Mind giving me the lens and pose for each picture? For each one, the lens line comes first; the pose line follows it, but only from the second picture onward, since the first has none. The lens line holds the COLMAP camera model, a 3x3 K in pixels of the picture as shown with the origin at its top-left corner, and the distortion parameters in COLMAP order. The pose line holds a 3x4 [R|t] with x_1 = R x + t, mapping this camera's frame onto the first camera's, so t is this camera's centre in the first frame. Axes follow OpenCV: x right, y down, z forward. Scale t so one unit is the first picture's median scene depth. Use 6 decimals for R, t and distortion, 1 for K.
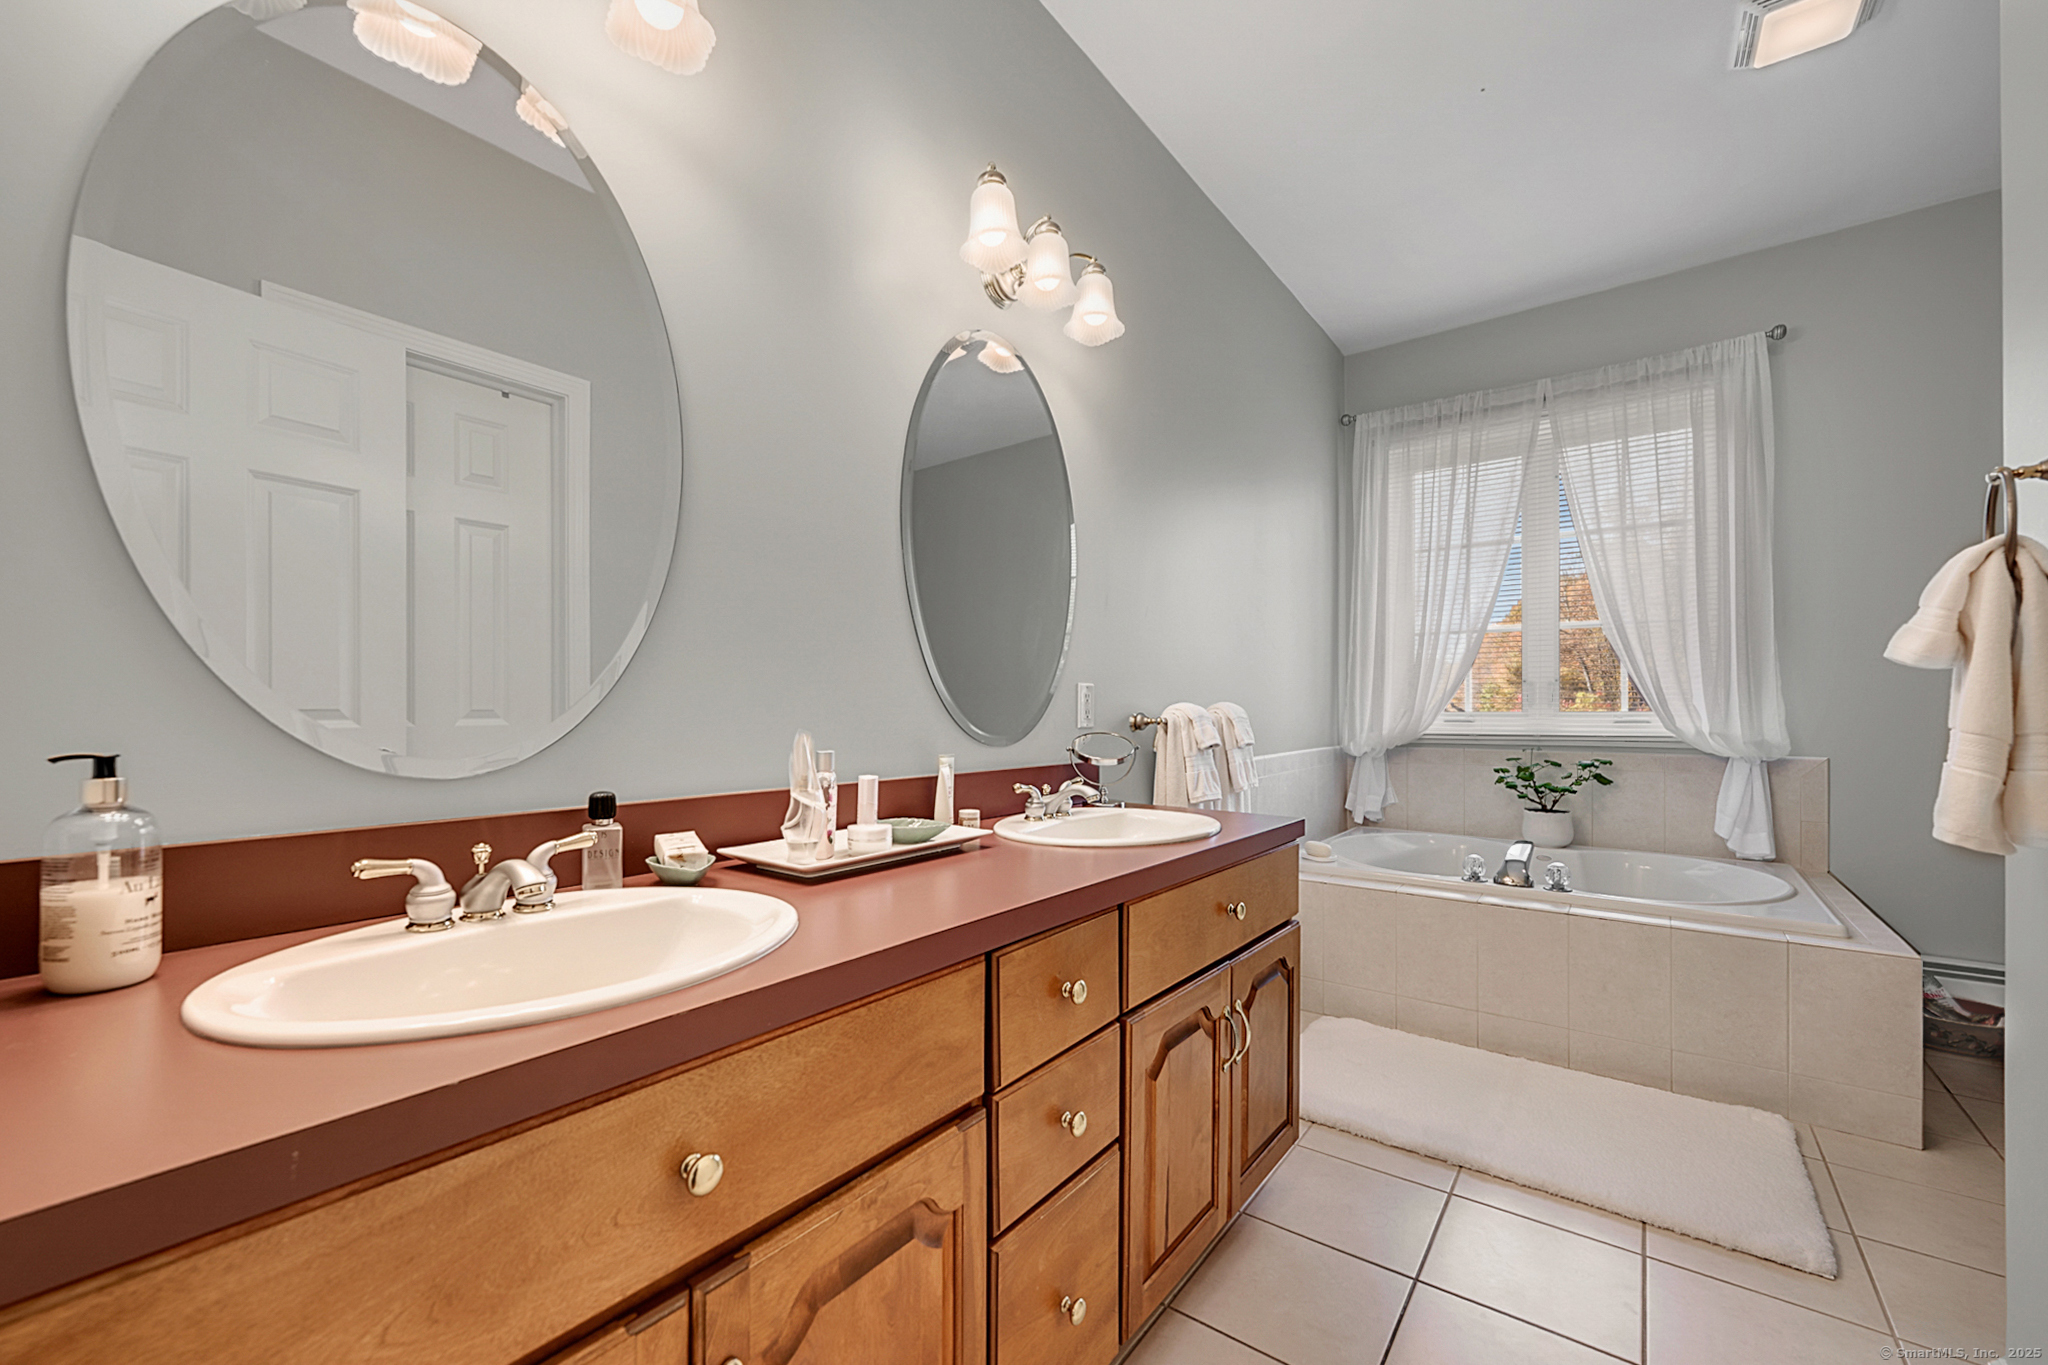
lens RADIAL K [[812.2, 0, 1029.7], [0, 812.2, 700.4], [0, 0, 1]] dist [-0.000902, 0.000123]
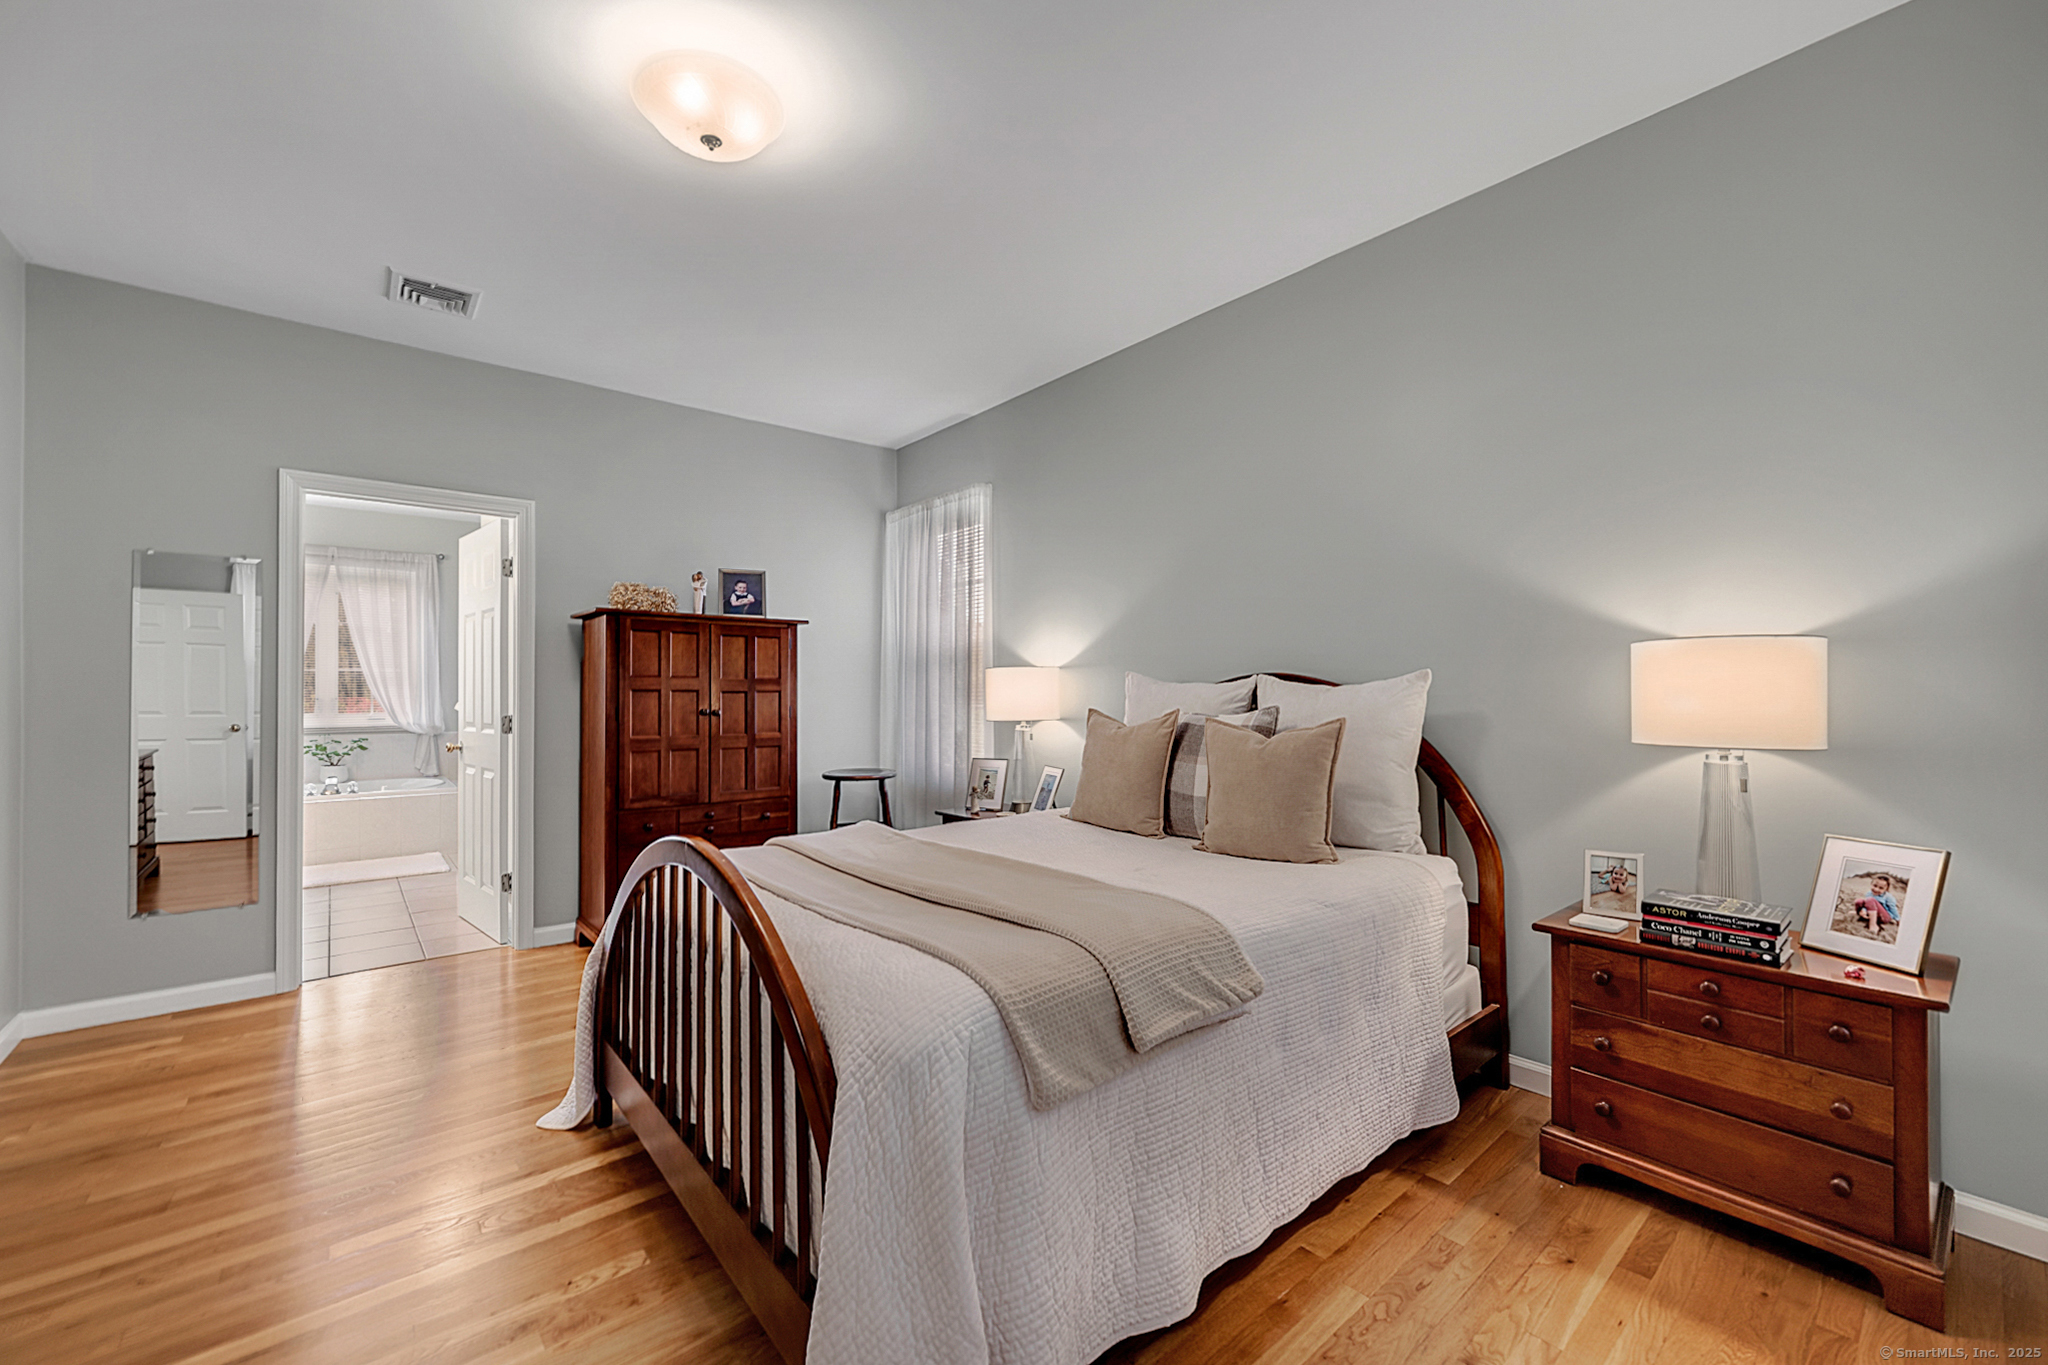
lens RADIAL K [[812.2, 0, 1018.4], [0, 812.2, 688.0], [0, 0, 1]] dist [-0.000902, 0.000123]
pose [[0.229215, -0.001102, 0.973375, -0.917257], [-0.004565, 0.999987, 0.002207, -0.065364], [-0.973365, -0.004950, 0.229207, -1.088900]]
